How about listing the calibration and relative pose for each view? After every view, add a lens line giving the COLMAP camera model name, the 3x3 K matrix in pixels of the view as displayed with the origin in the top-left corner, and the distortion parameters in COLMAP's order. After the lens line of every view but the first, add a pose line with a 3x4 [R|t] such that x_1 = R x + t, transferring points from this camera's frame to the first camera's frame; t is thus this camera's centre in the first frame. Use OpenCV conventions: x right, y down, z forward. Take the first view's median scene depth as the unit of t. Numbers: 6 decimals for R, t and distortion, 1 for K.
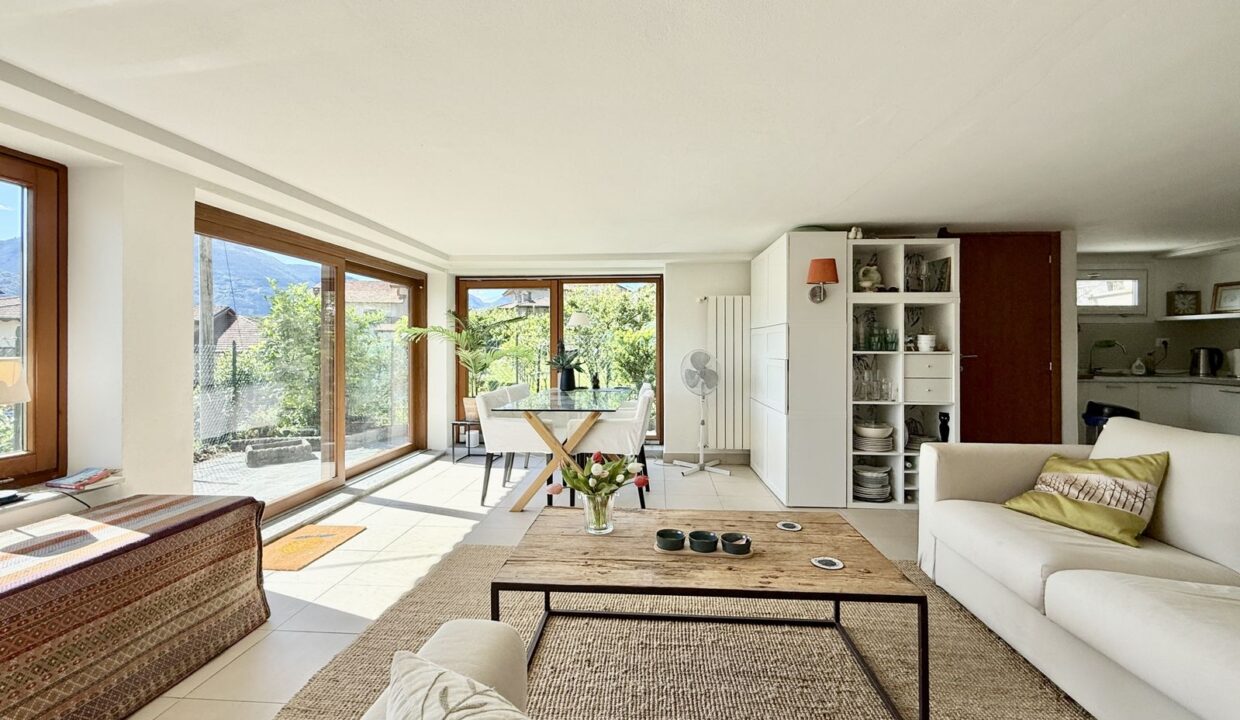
lens RADIAL K [[519.0, 0, 618.0], [0, 519.0, 343.9], [0, 0, 1]] dist [0.003428, 0.000148]
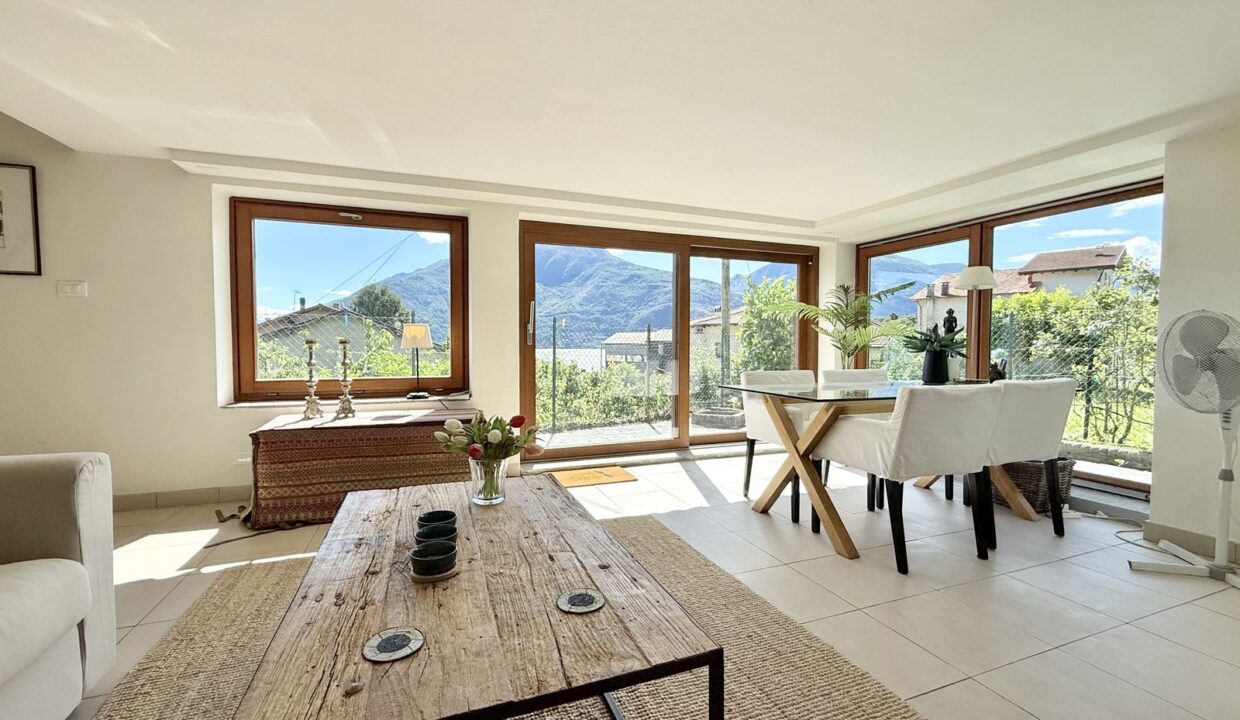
lens RADIAL K [[506.3, 0, 620.7], [0, 506.3, 353.9], [0, 0, 1]] dist [-0.001442, 0.000076]
pose [[0.431496, 0.022906, -0.901824, 0.432834], [-0.001410, 0.999693, 0.024717, 0.048001], [0.902114, -0.009394, 0.431396, 0.440261]]
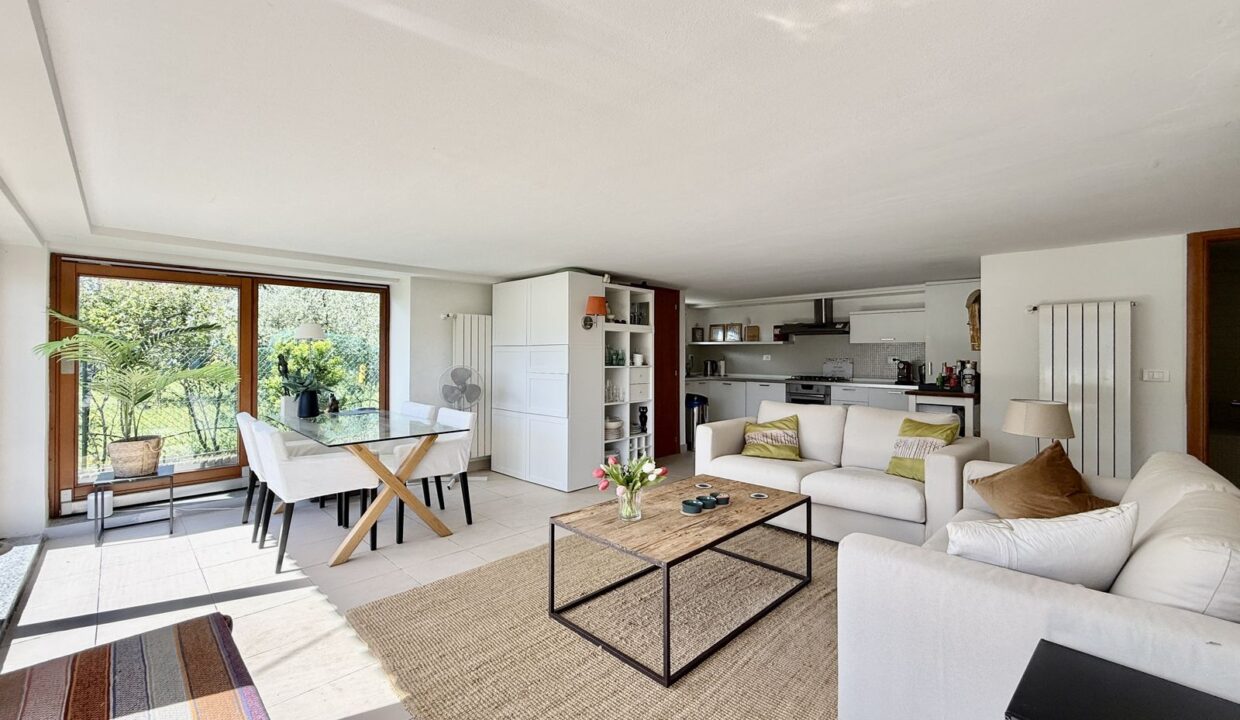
lens RADIAL K [[506.3, 0, 620.7], [0, 506.3, 353.9], [0, 0, 1]] dist [-0.001442, 0.000076]
pose [[0.647056, 0.002291, 0.762439, -0.518122], [-0.004699, 0.999988, 0.000983, -0.019094], [-0.762428, -0.004219, 0.647059, 0.123698]]
